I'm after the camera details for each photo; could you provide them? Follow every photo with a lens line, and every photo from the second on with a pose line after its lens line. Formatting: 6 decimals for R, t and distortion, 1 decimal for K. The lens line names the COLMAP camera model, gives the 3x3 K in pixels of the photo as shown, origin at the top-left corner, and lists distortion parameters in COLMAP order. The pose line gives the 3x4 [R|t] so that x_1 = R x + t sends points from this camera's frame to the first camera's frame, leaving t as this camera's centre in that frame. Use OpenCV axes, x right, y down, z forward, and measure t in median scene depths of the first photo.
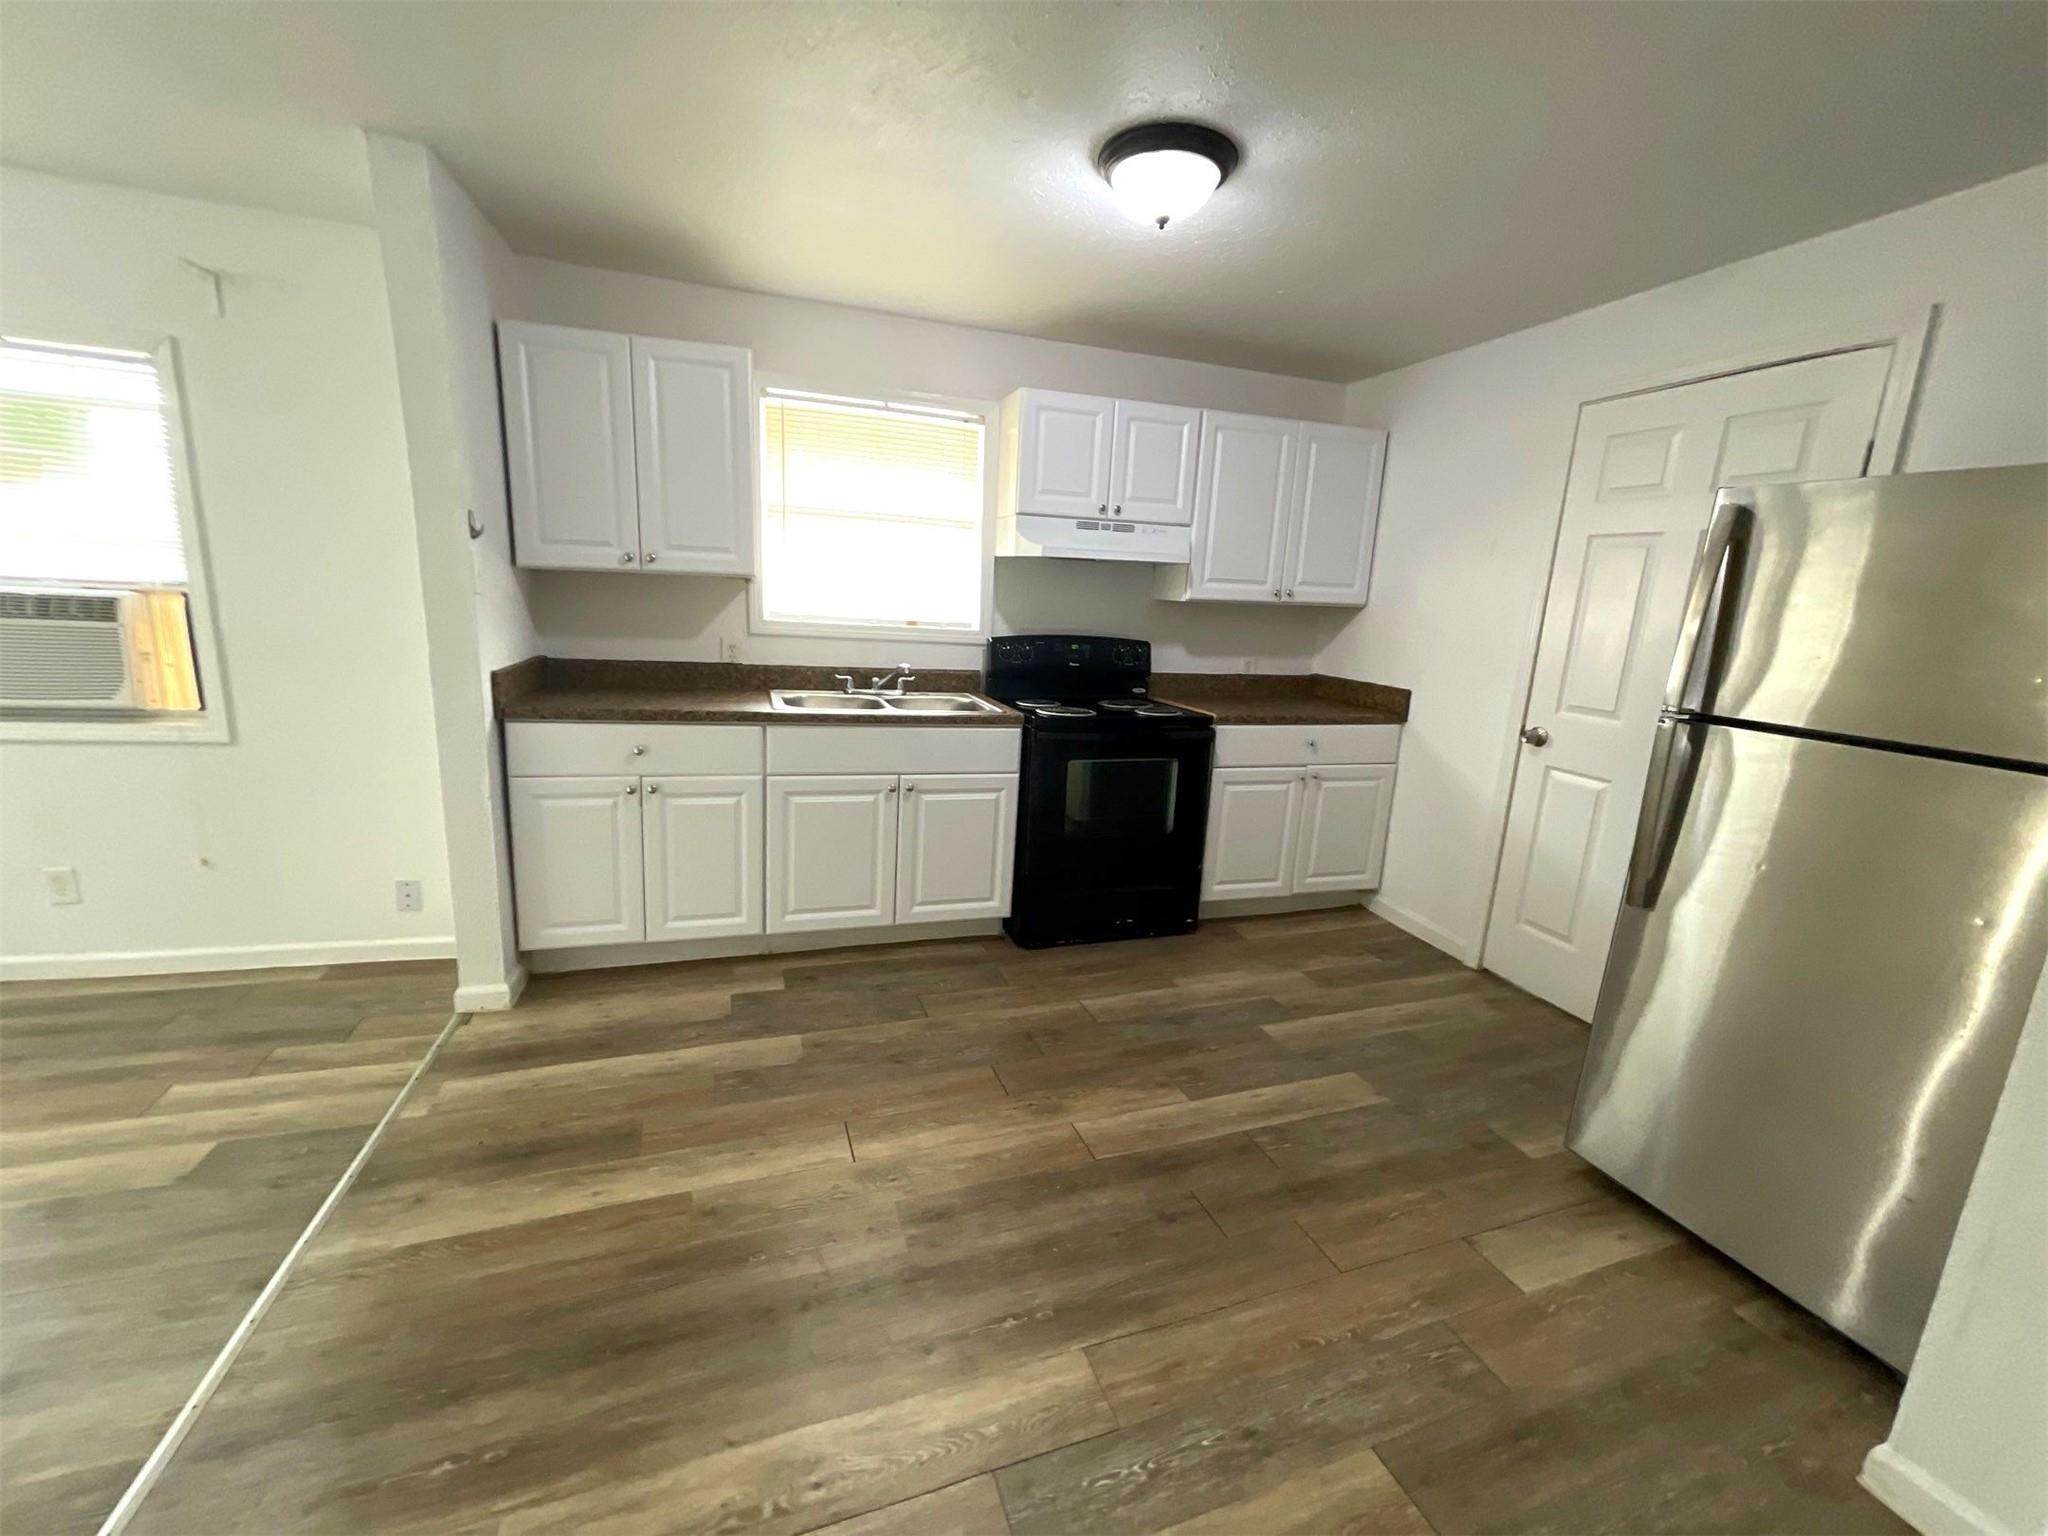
lens RADIAL K [[835.9, 0, 1022.3], [0, 835.9, 759.6], [0, 0, 1]] dist [0.000339, 0.000144]
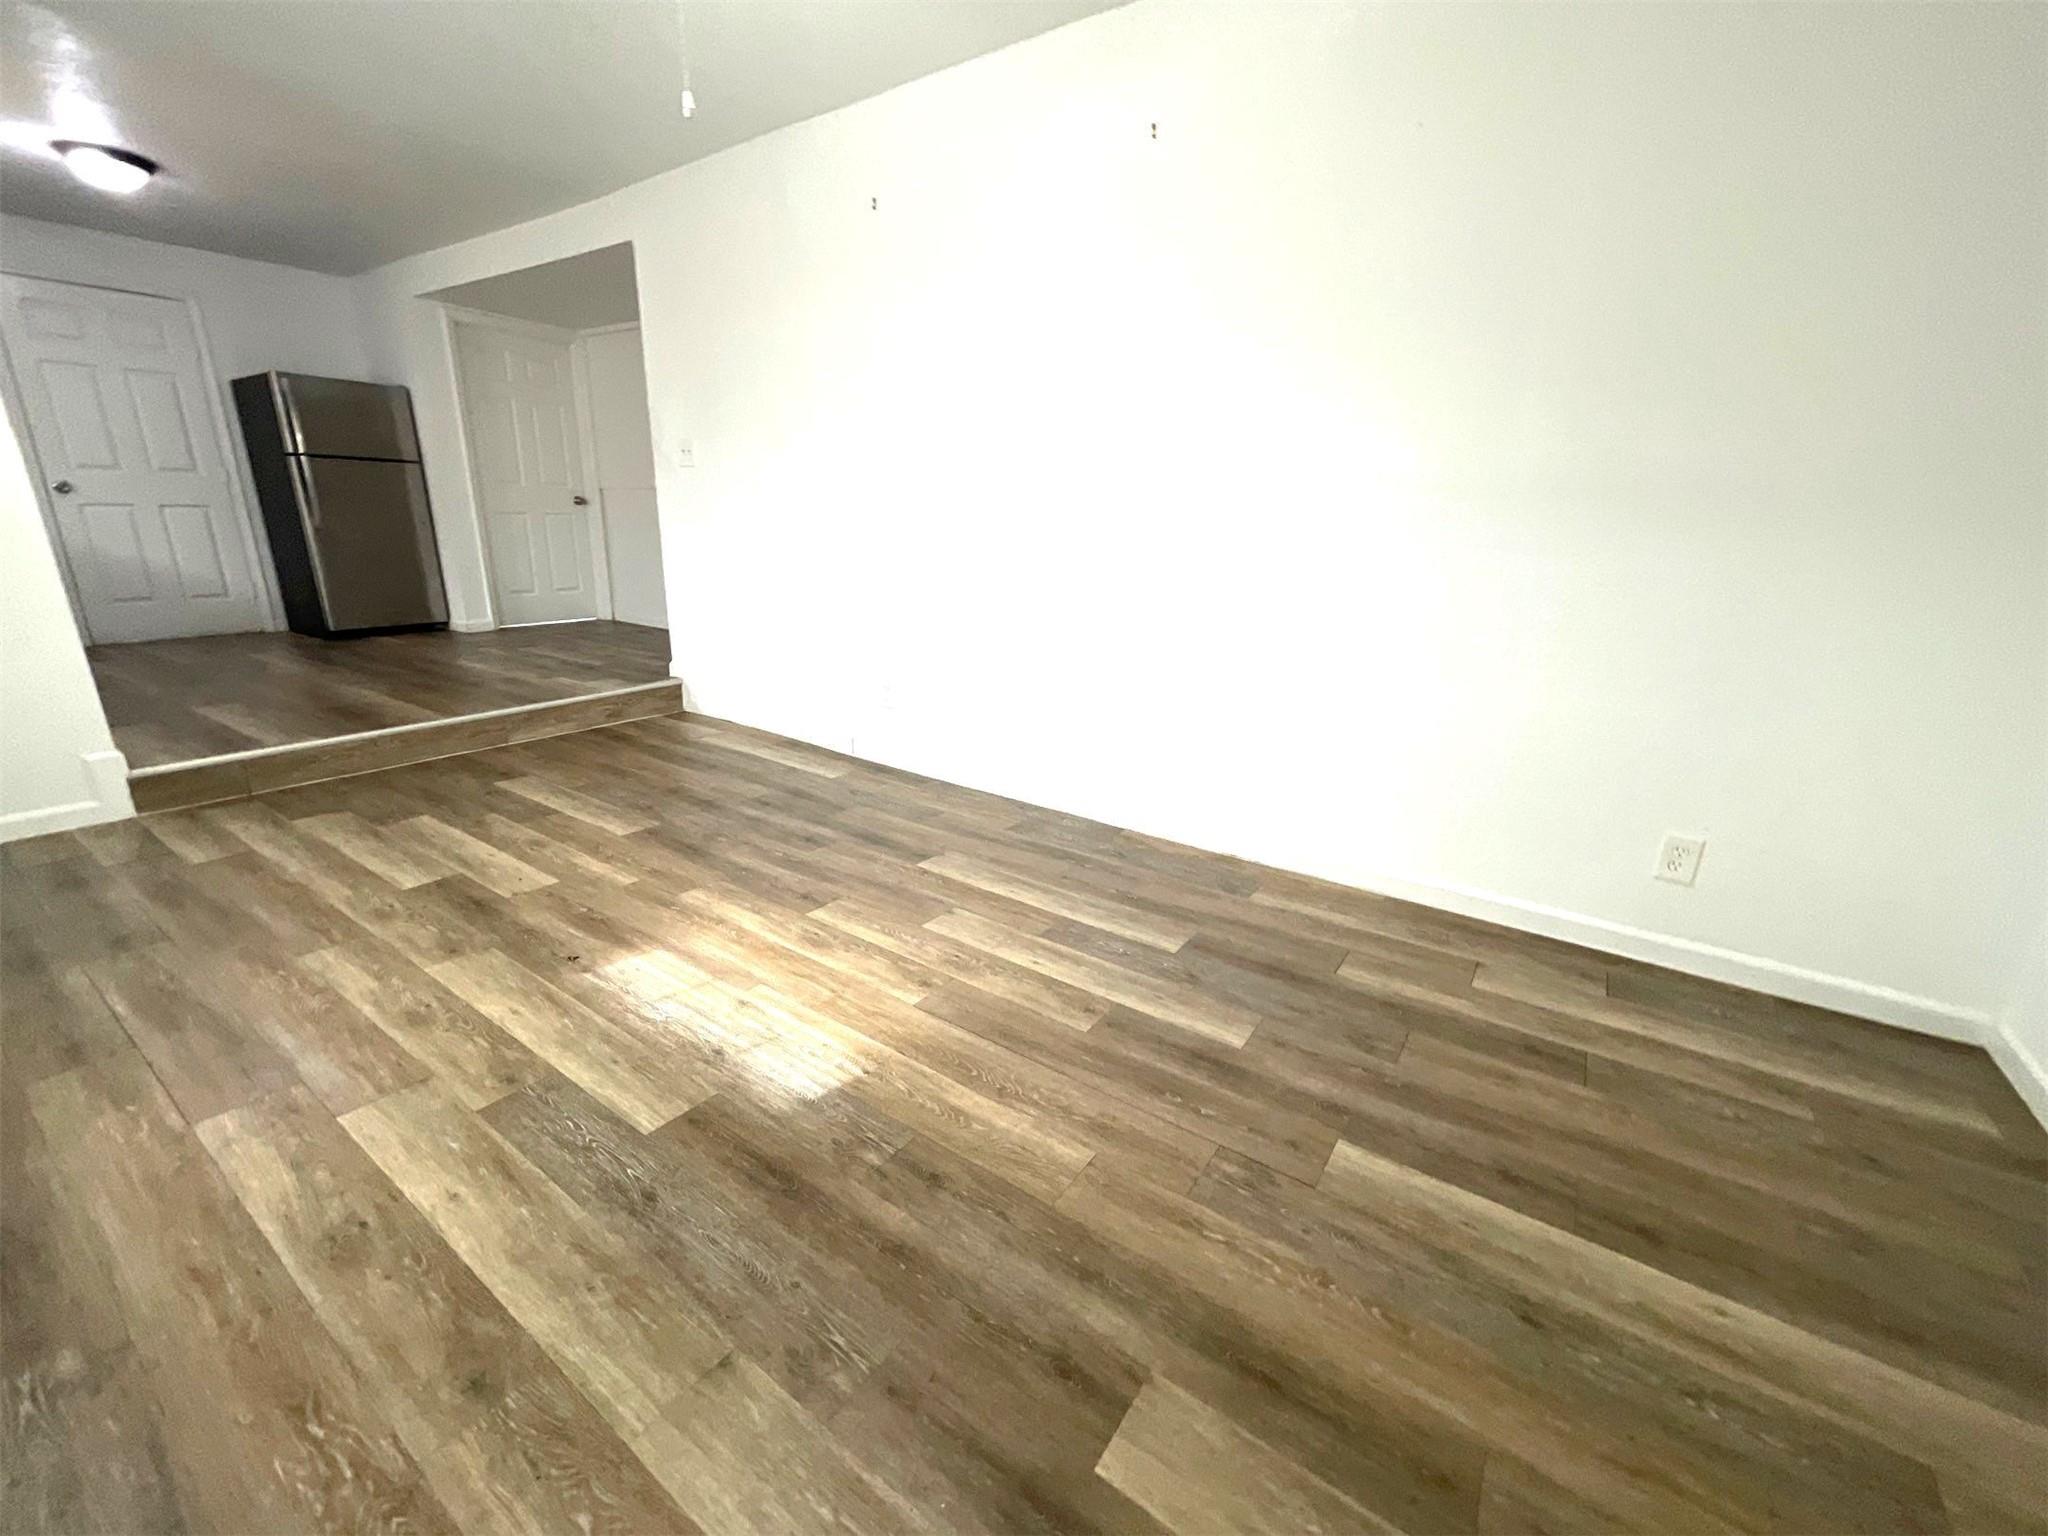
lens RADIAL K [[835.9, 0, 1022.3], [0, 835.9, 759.6], [0, 0, 1]] dist [0.000339, 0.000144]
pose [[-0.588324, -0.291353, 0.754313, -1.904588], [0.105136, 0.897355, 0.428603, -0.056710], [-0.801761, 0.331463, -0.497303, 0.507628]]
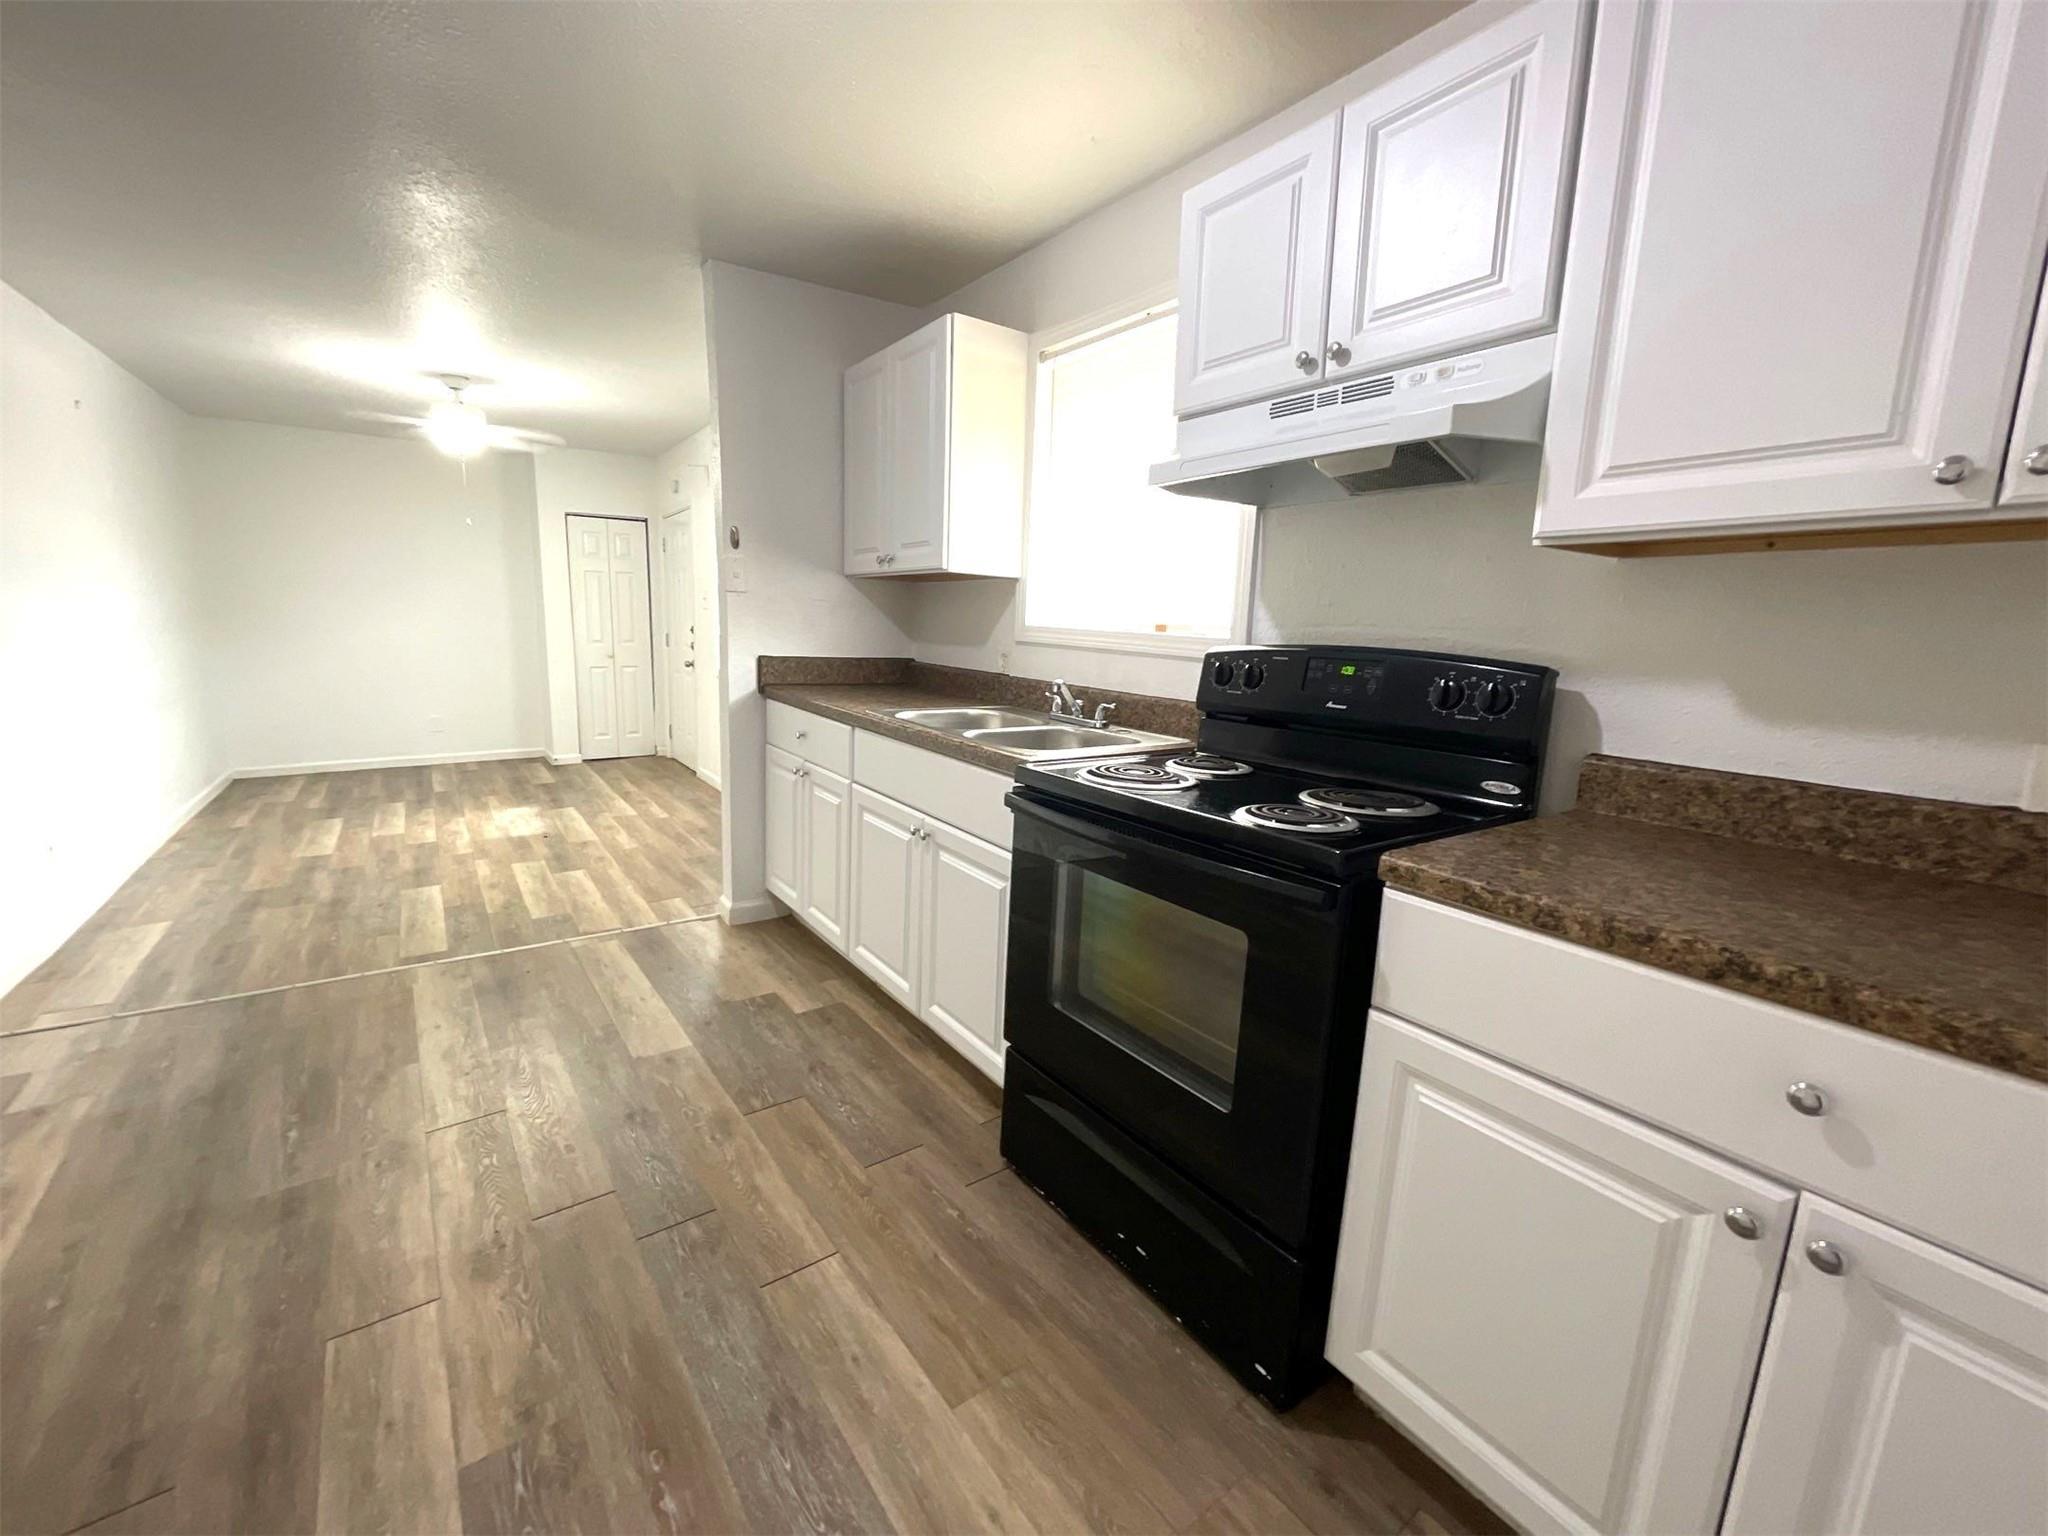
lens RADIAL K [[835.9, 0, 1022.3], [0, 835.9, 759.6], [0, 0, 1]] dist [0.000339, 0.000144]
pose [[0.292273, 0.118425, -0.948974, 0.575561], [-0.210638, 0.975906, 0.056912, -0.090399], [0.932849, 0.183257, 0.310176, 0.848375]]
